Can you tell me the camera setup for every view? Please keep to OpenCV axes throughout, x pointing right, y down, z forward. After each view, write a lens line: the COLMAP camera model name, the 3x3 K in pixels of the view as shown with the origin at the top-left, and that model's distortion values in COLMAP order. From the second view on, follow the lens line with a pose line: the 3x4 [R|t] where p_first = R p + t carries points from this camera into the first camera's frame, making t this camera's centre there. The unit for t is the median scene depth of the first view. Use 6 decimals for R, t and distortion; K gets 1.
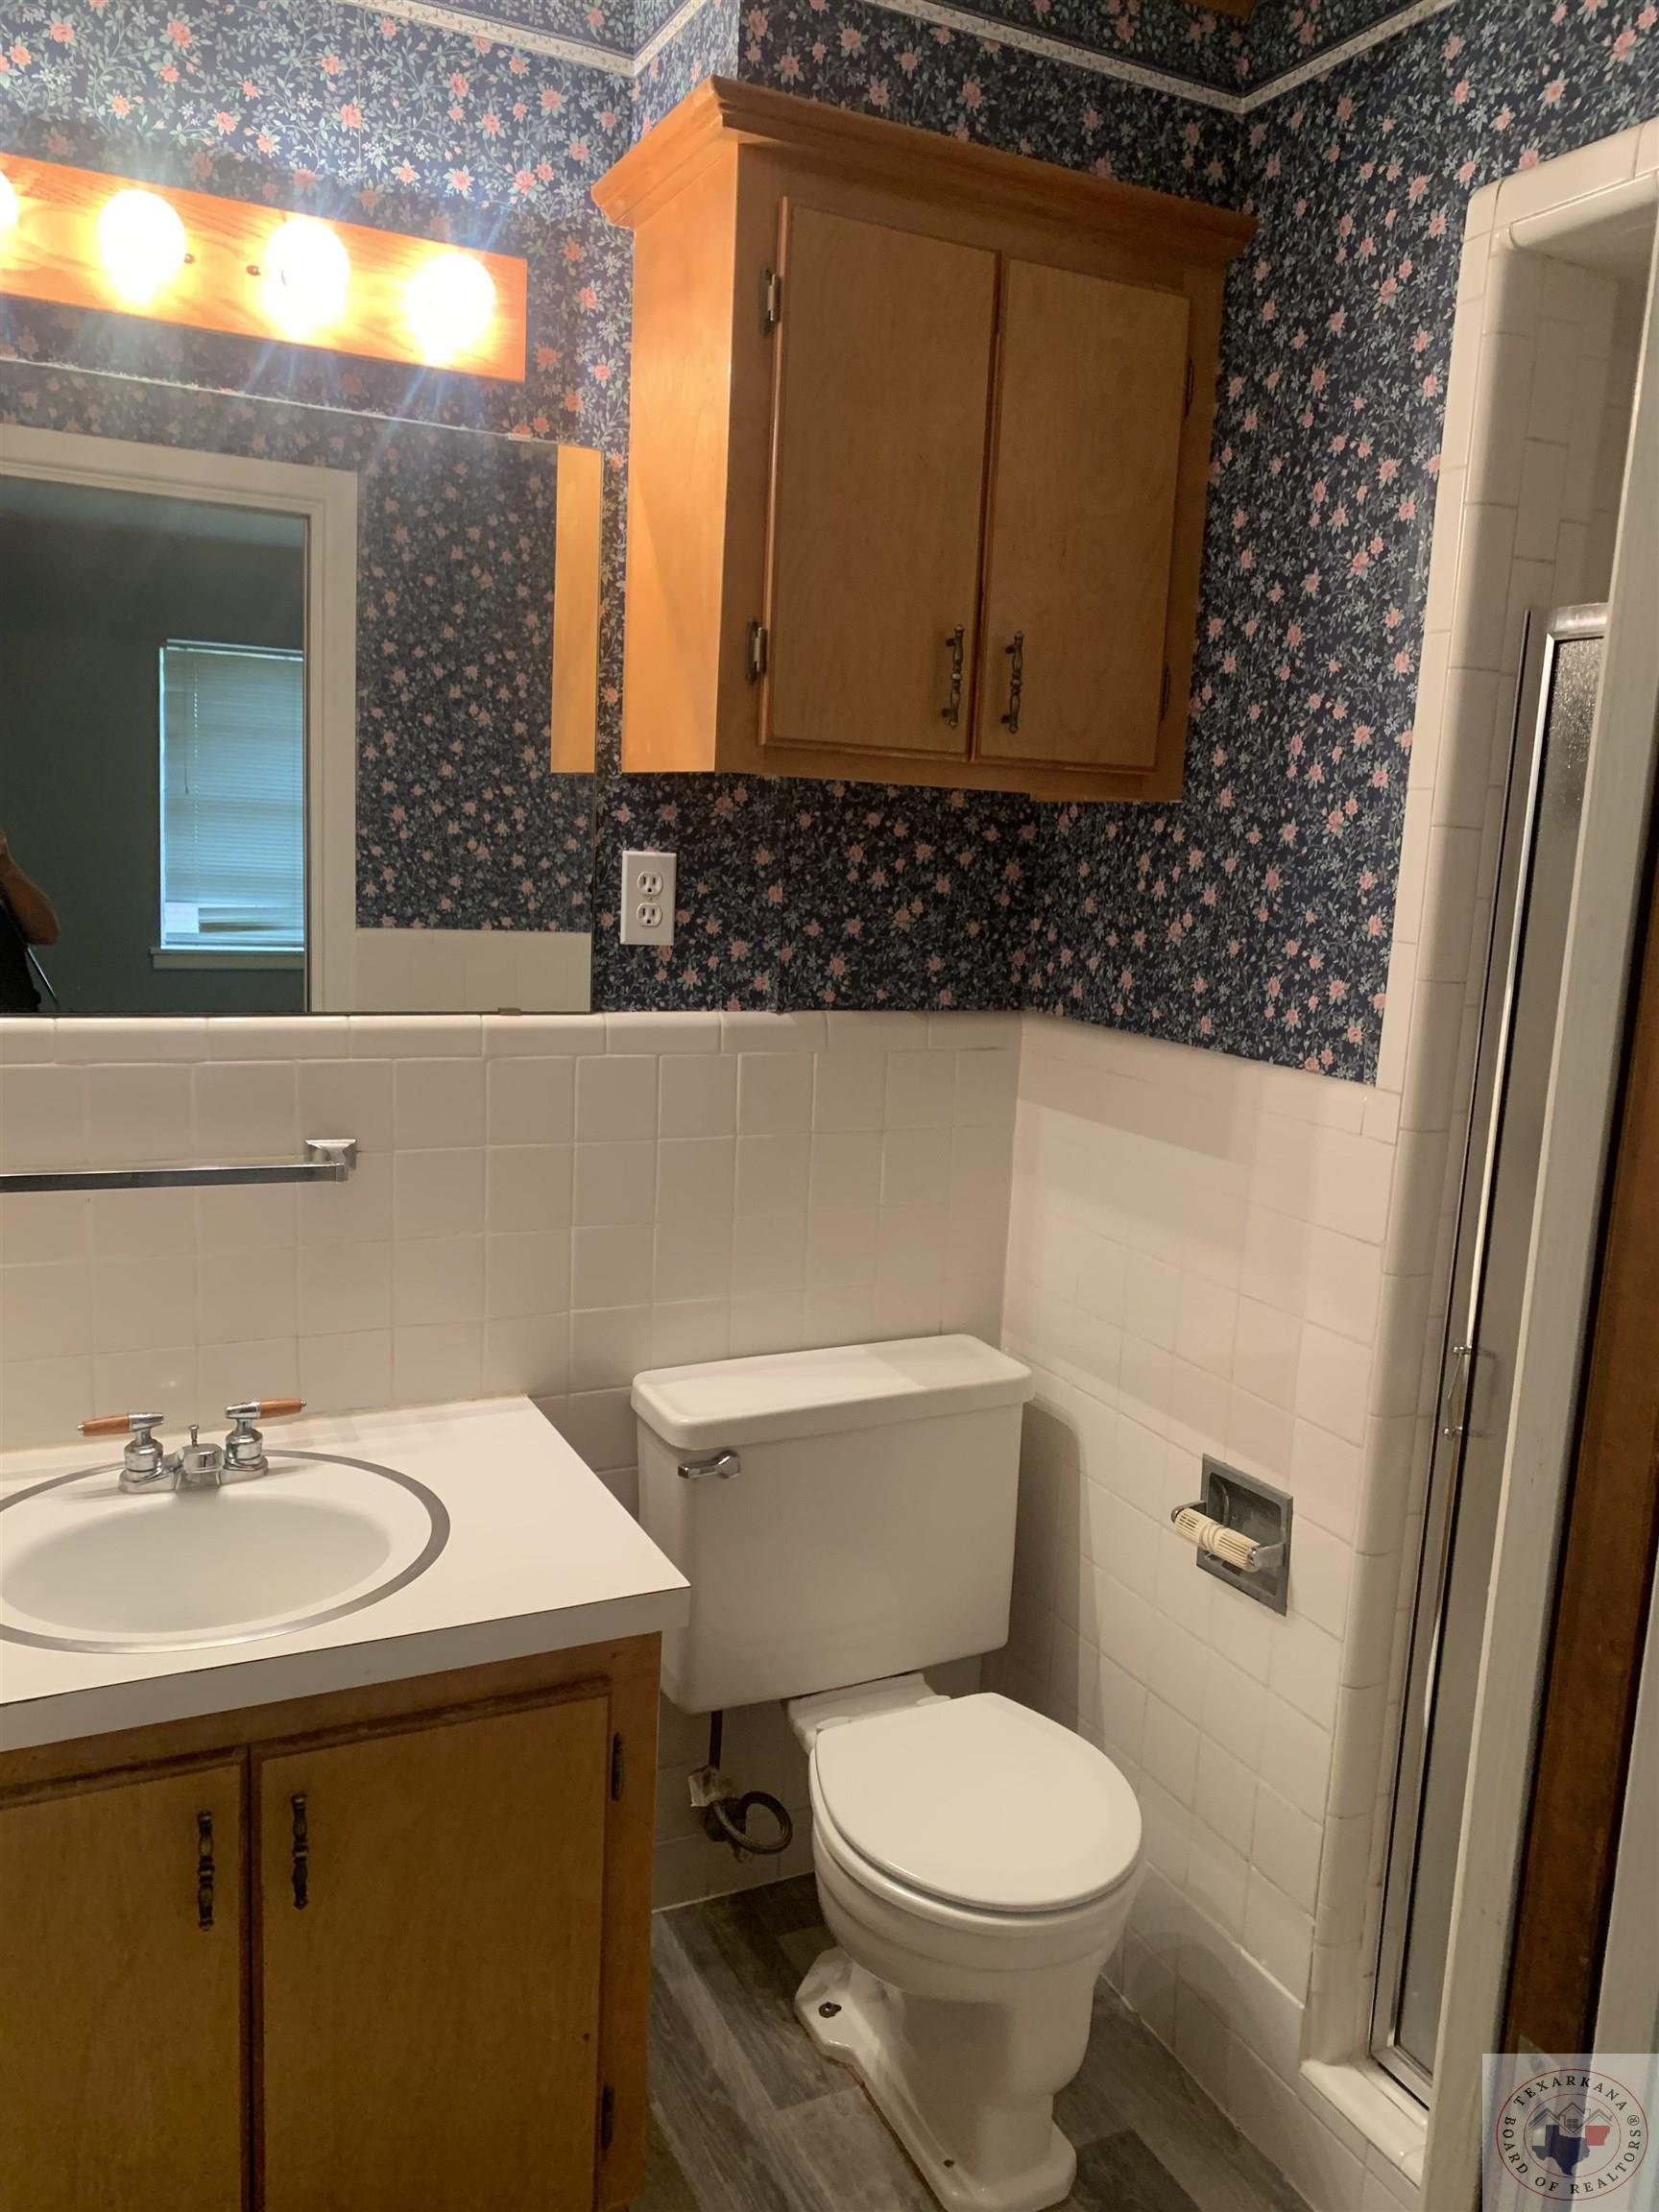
lens RADIAL K [[1699.4, 0, 836.5], [0, 1699.4, 1103.4], [0, 0, 1]] dist [0.034964, -0.040445]
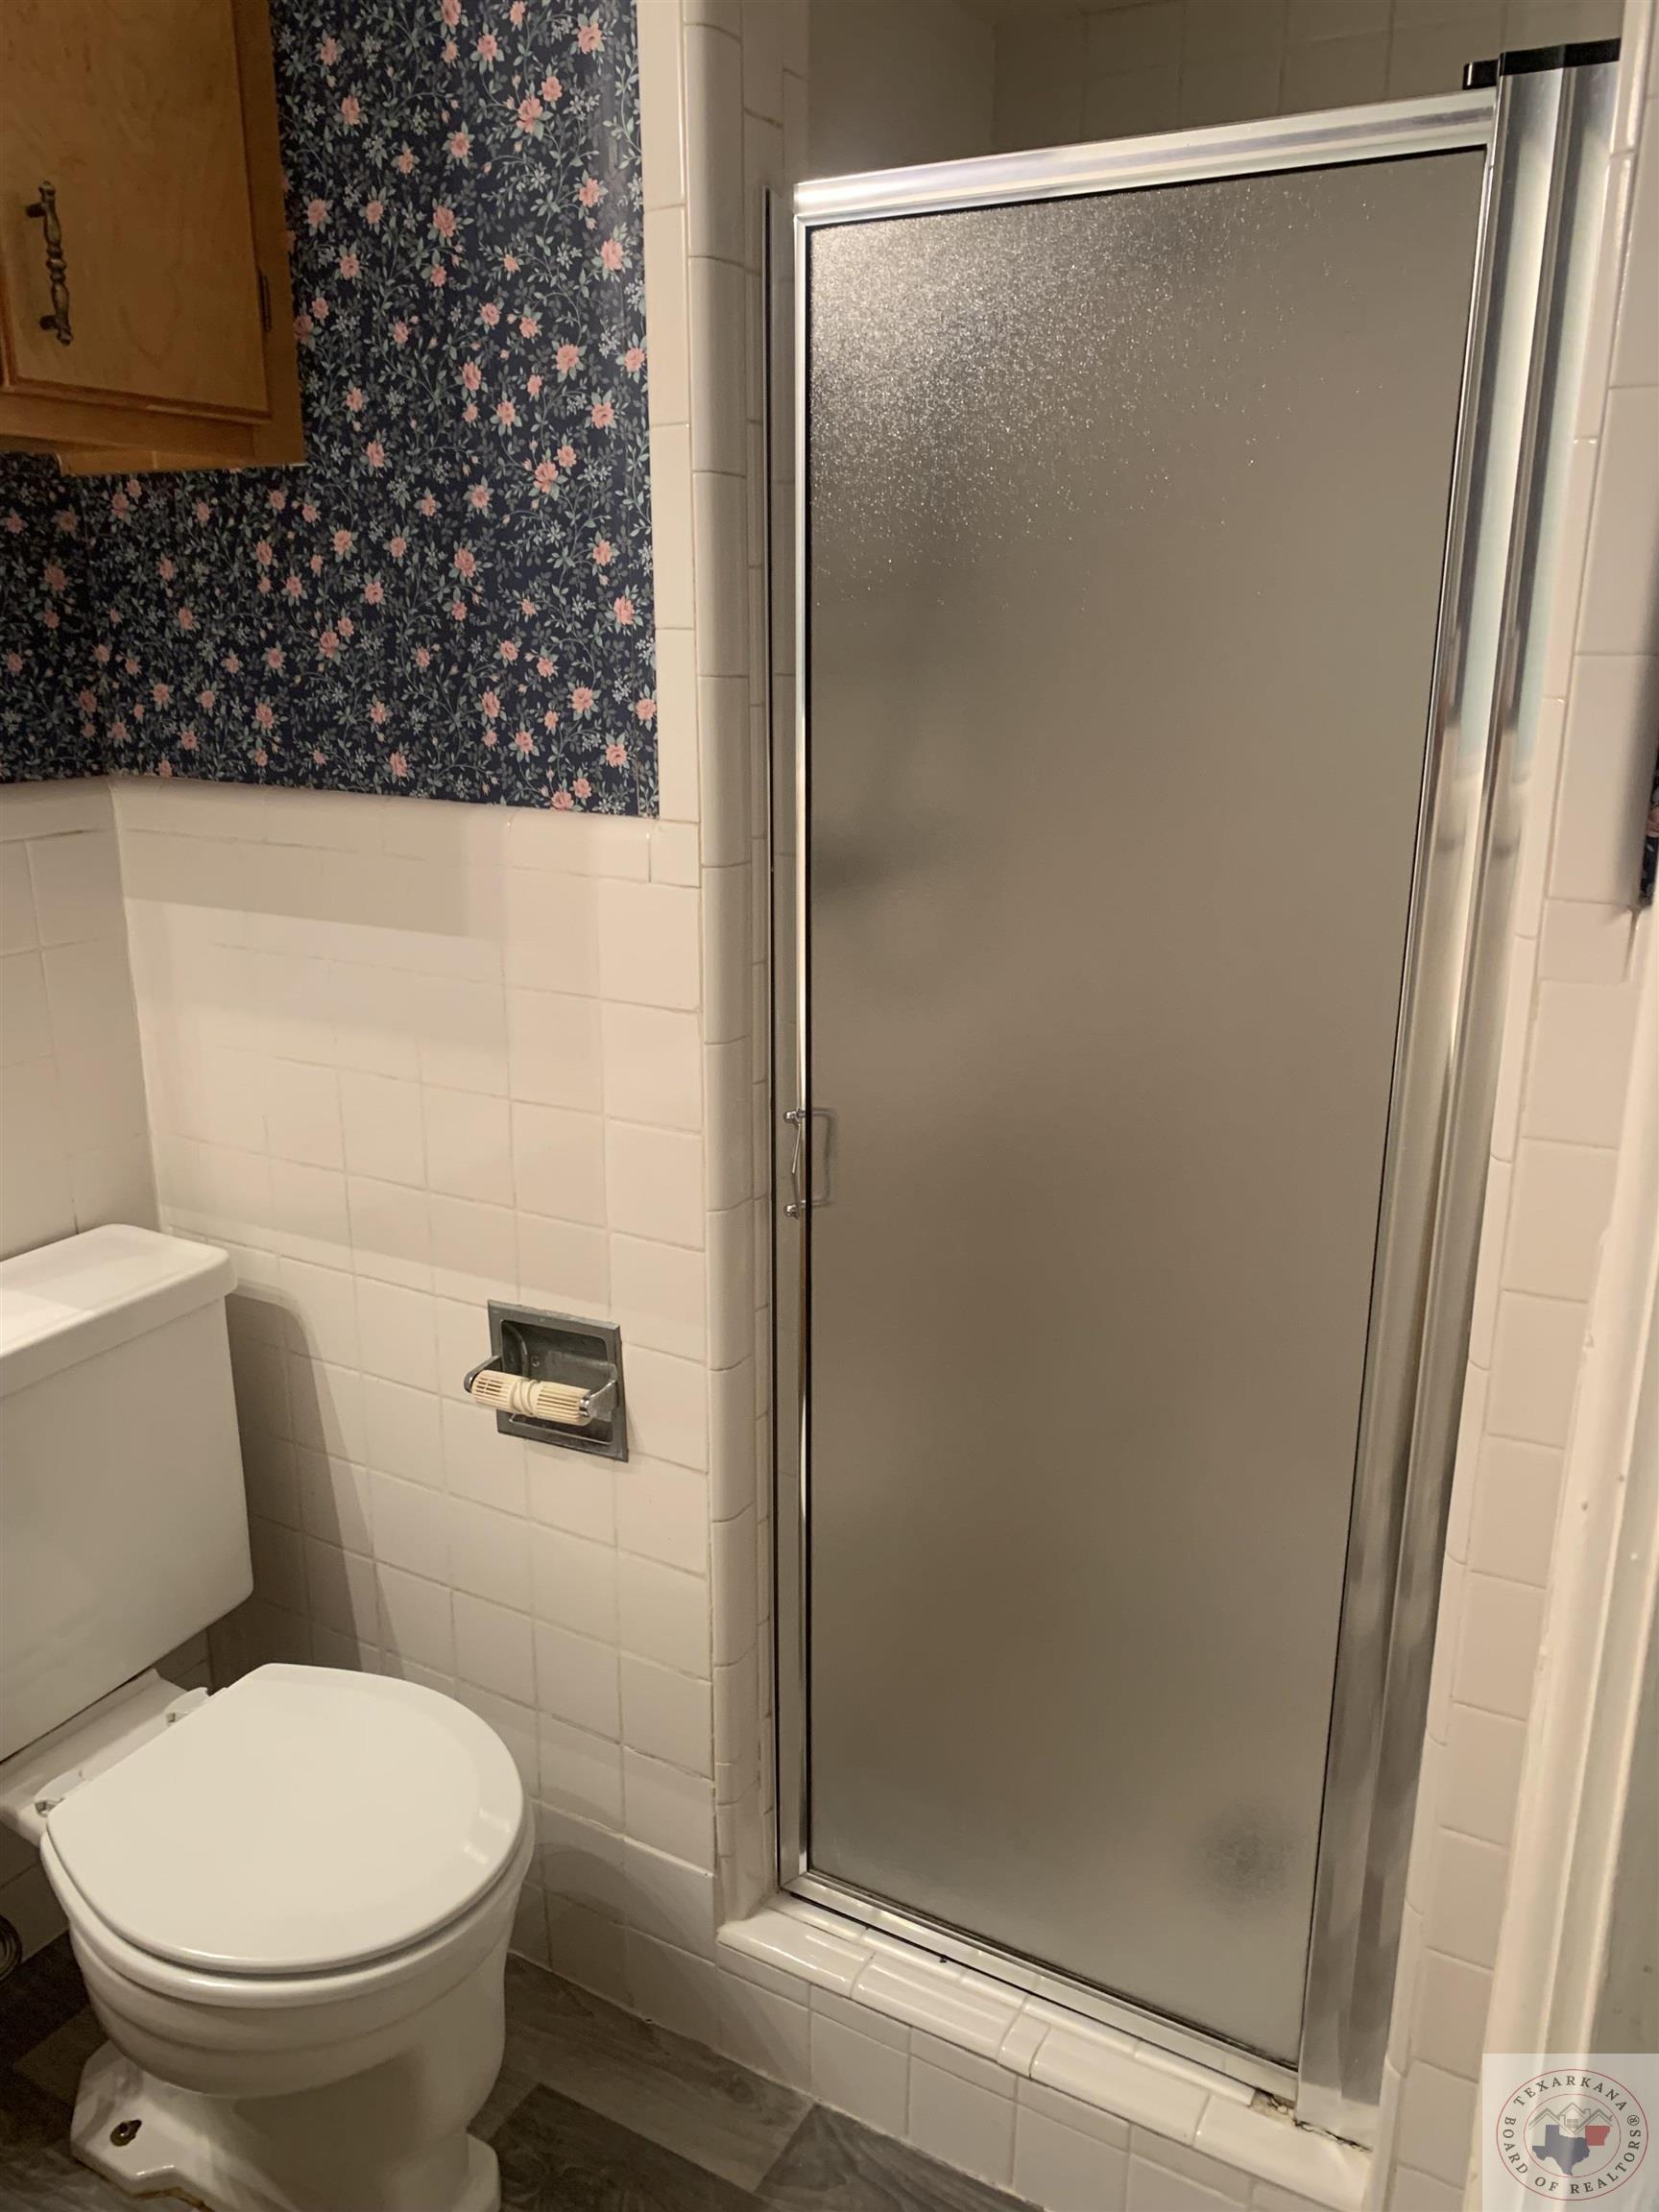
lens RADIAL K [[1699.4, 0, 836.5], [0, 1699.4, 1109.6], [0, 0, 1]] dist [0.034964, -0.040445]
pose [[0.819726, -0.198467, 0.537271, -0.067123], [0.124212, 0.977321, 0.171509, -0.001793], [-0.559125, -0.073855, 0.825787, 0.248784]]
